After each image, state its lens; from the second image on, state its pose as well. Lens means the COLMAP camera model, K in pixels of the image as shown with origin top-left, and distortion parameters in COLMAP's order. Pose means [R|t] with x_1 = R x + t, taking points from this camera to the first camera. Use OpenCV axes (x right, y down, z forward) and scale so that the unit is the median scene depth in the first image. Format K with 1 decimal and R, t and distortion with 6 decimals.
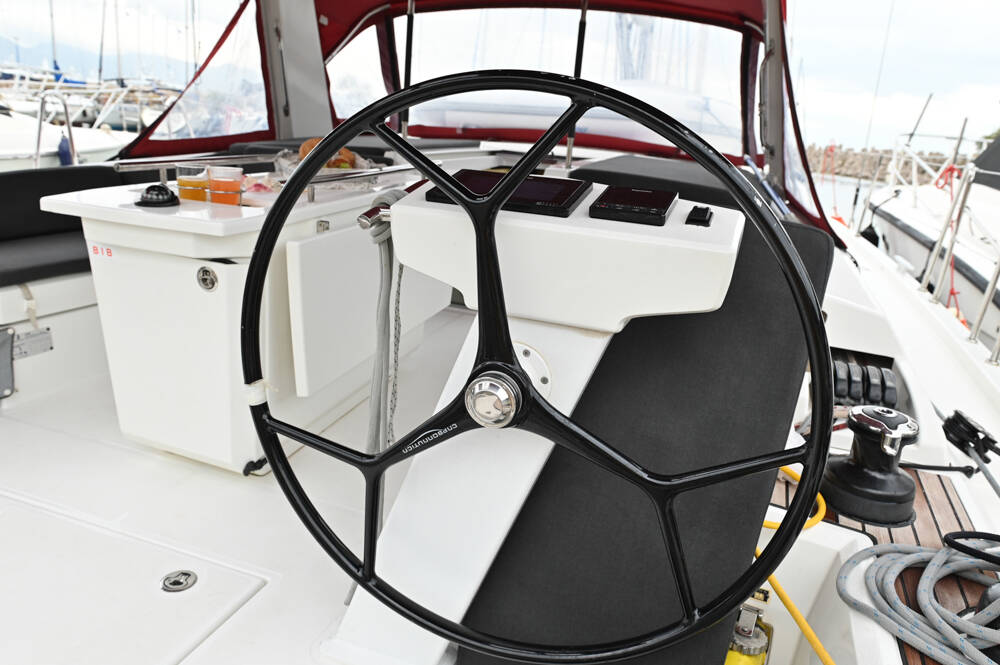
lens RADIAL K [[700.0, 0, 512.4], [0, 700.0, 331.1], [0, 0, 1]] dist [-0.020243, 0.000392]
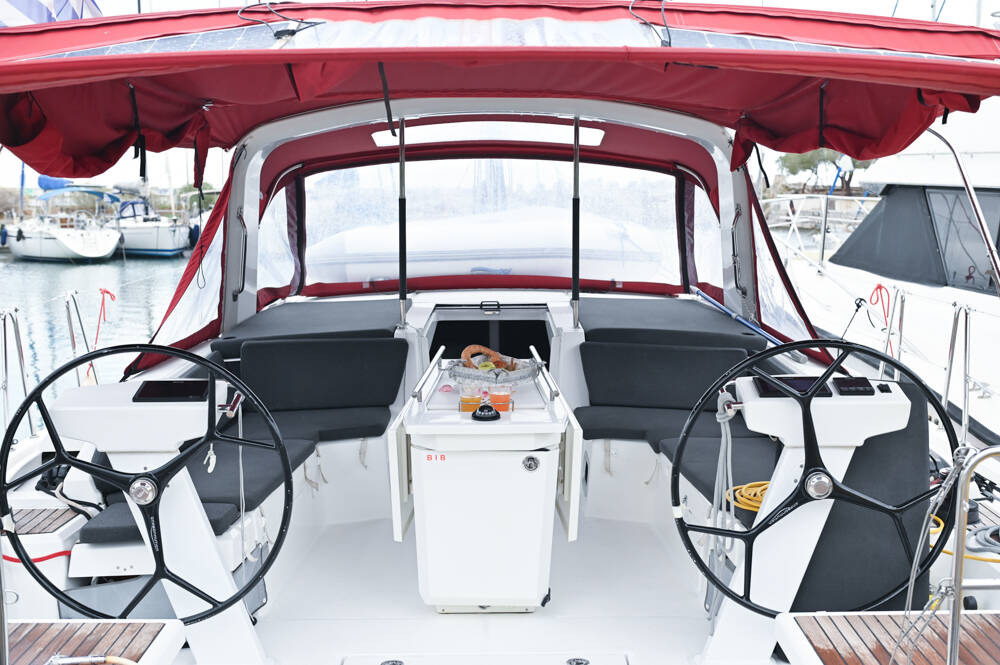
lens RADIAL K [[1208.5, 0, 500.0], [0, 1208.5, 332.5], [0, 0, 1]] dist [0.015319, -0.008126]
pose [[0.935883, -0.123645, 0.329900, -0.566626], [0.172421, 0.977334, -0.122836, -0.019219], [-0.307235, 0.171841, 0.935990, -0.605992]]
